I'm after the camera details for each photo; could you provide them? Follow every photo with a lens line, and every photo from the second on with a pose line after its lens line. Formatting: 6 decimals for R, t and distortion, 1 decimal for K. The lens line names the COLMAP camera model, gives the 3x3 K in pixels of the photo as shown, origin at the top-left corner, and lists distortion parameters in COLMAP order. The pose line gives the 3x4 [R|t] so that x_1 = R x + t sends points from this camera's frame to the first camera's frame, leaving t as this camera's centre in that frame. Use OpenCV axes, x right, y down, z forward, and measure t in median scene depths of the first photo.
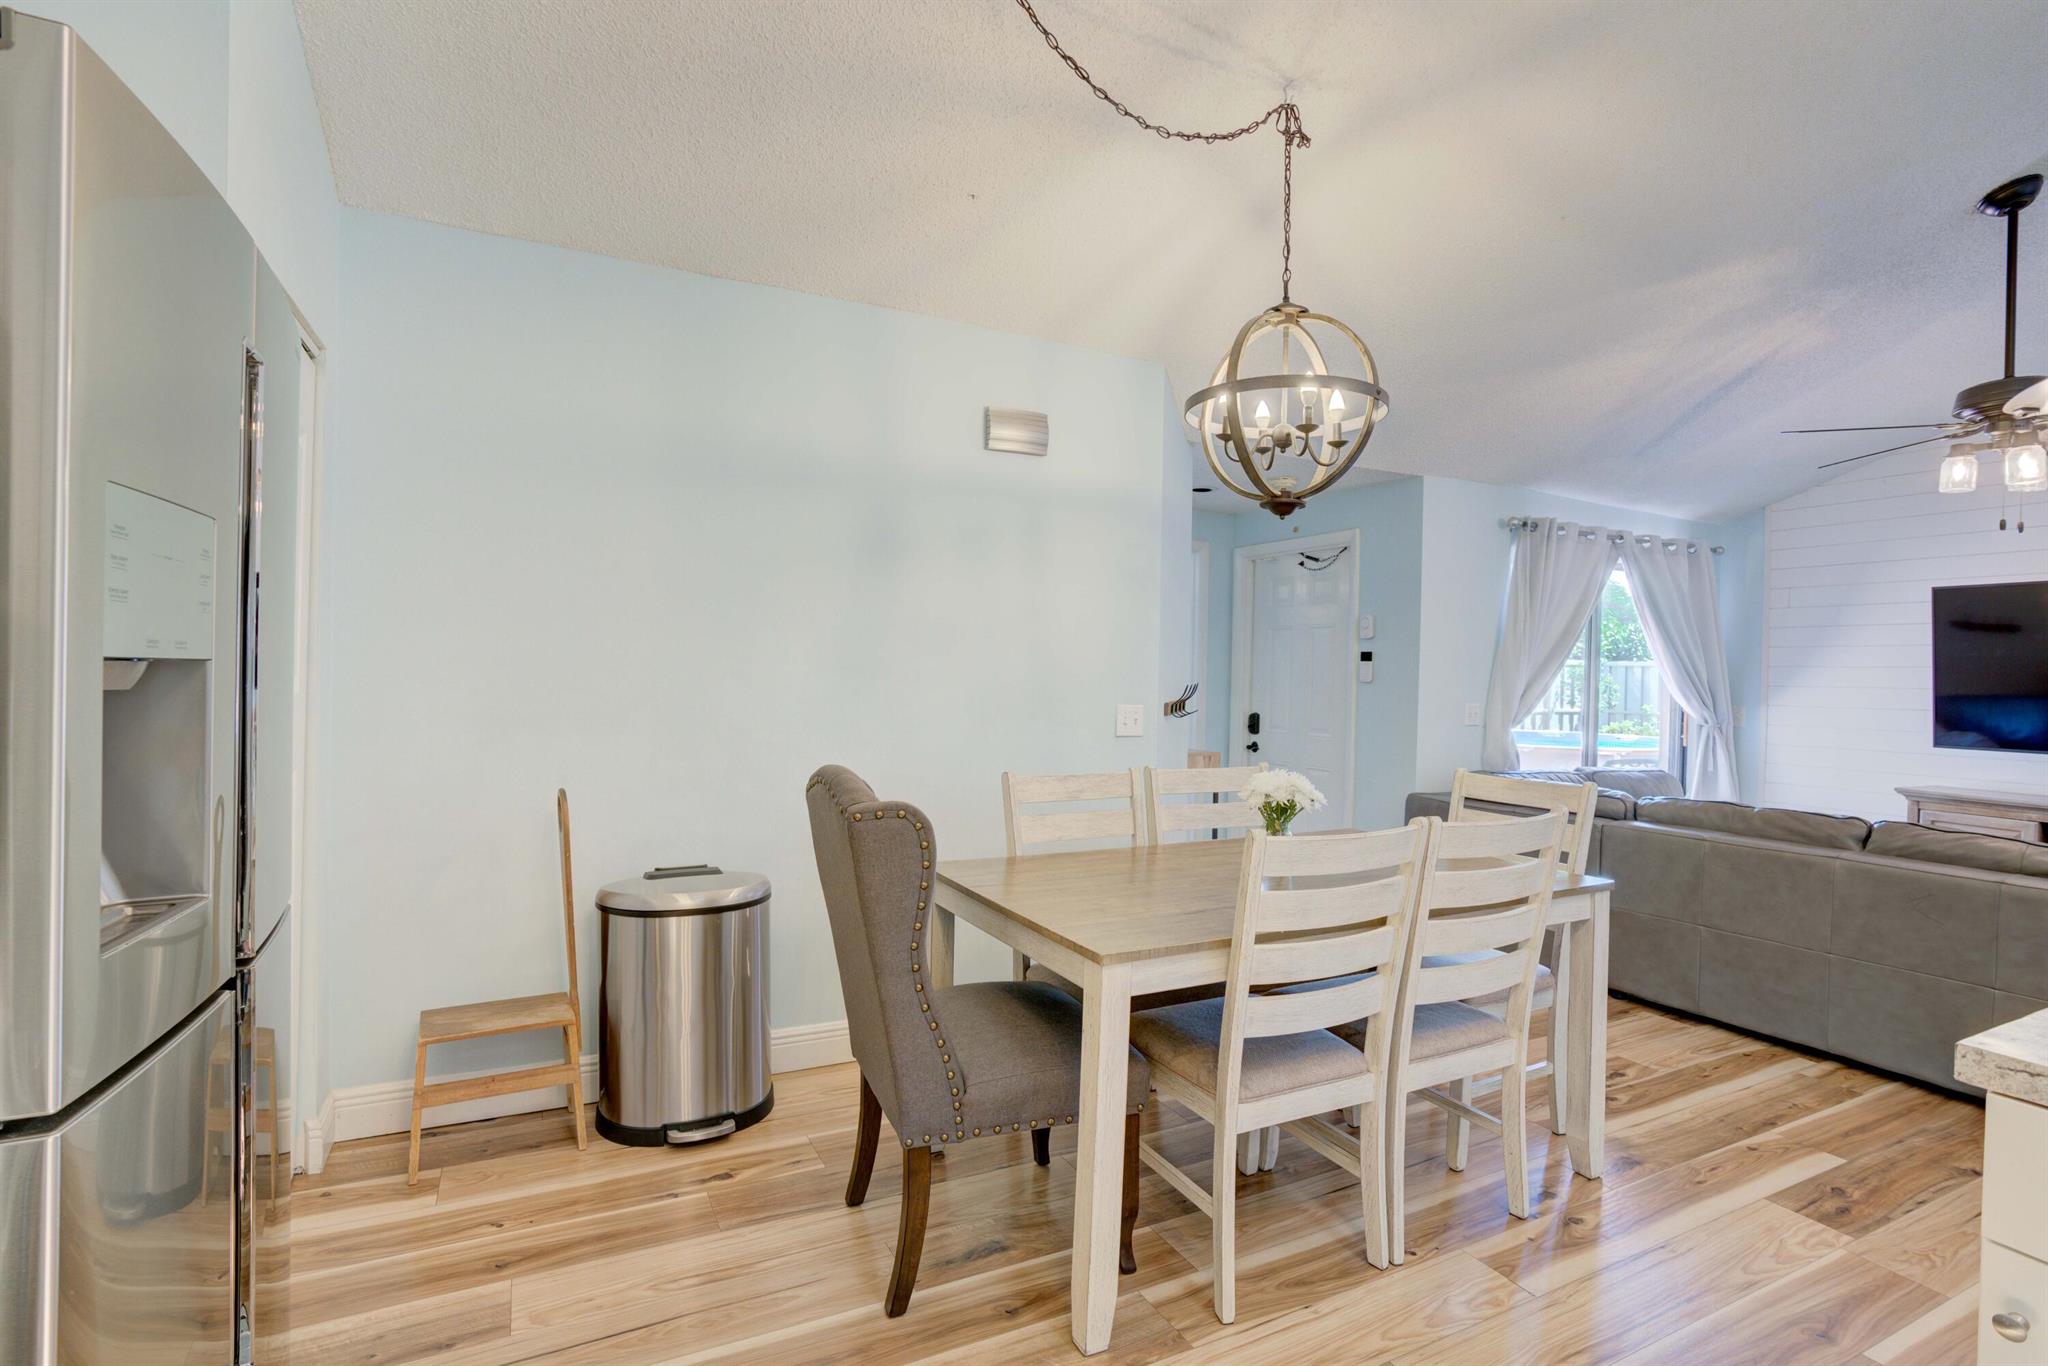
lens RADIAL K [[967.3, 0, 1006.1], [0, 967.3, 685.1], [0, 0, 1]] dist [-0.059186, 0.022320]
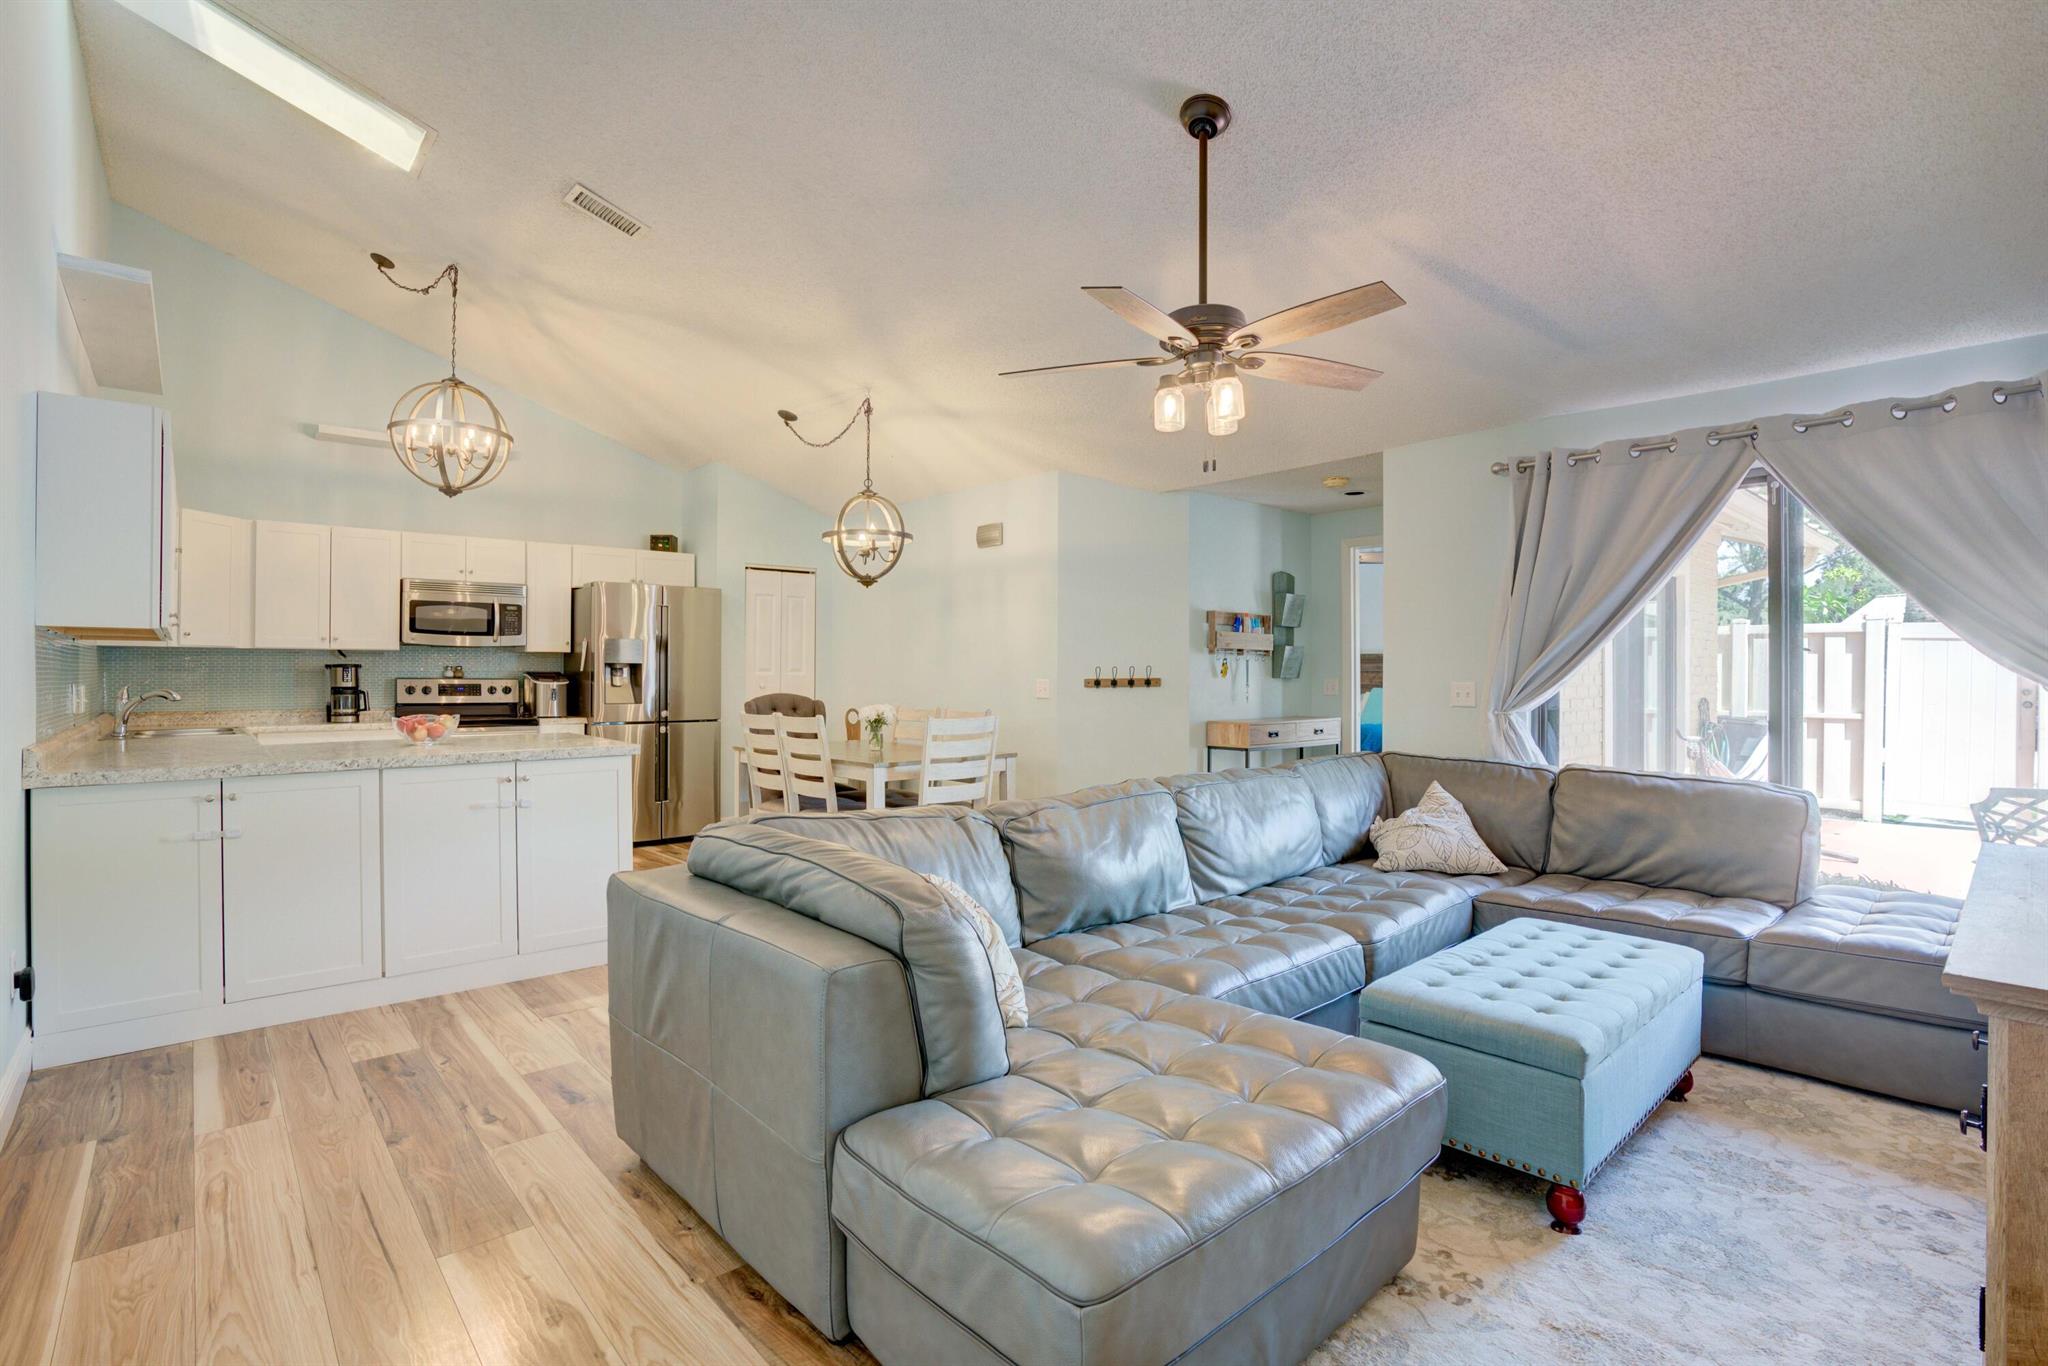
lens RADIAL K [[960.3, 0, 1033.1], [0, 960.3, 663.5], [0, 0, 1]] dist [-0.067957, 0.027503]
pose [[0.282109, -0.029458, -0.958930, 2.481609], [-0.006742, 0.999443, -0.032686, 0.068290], [0.959359, 0.015687, 0.281753, 0.748590]]
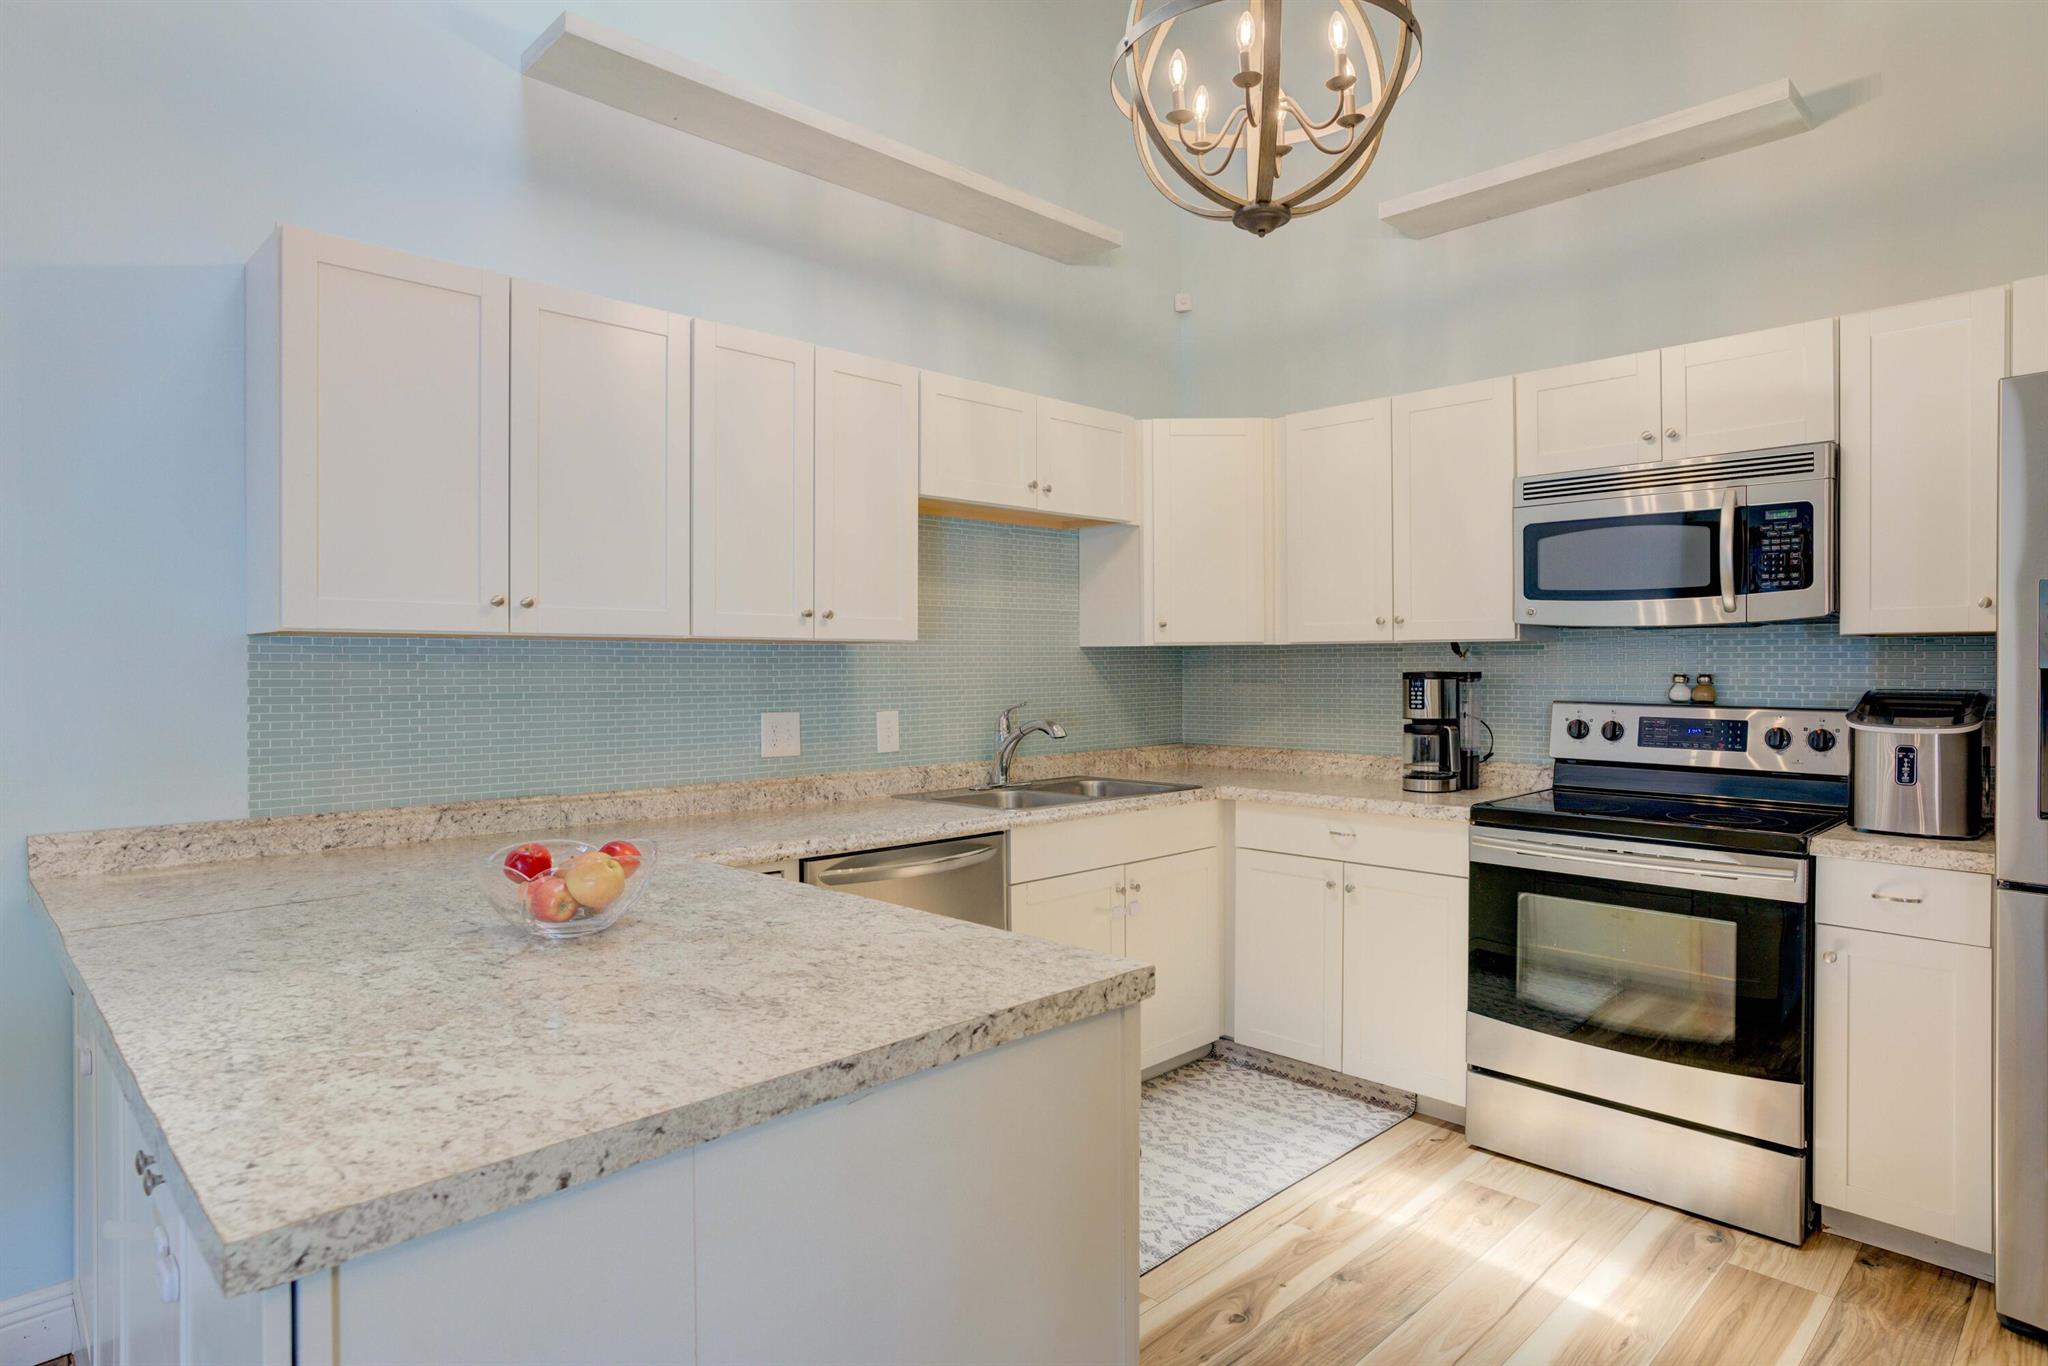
lens RADIAL K [[1145.6, 0, 1021.5], [0, 1145.6, 670.6], [0, 0, 1]] dist [-0.026310, 0.001413]
pose [[-0.947644, -0.014639, -0.318992, 0.657941], [-0.019249, 0.999751, 0.011303, -0.003397], [0.318747, 0.016852, -0.947690, 0.920050]]
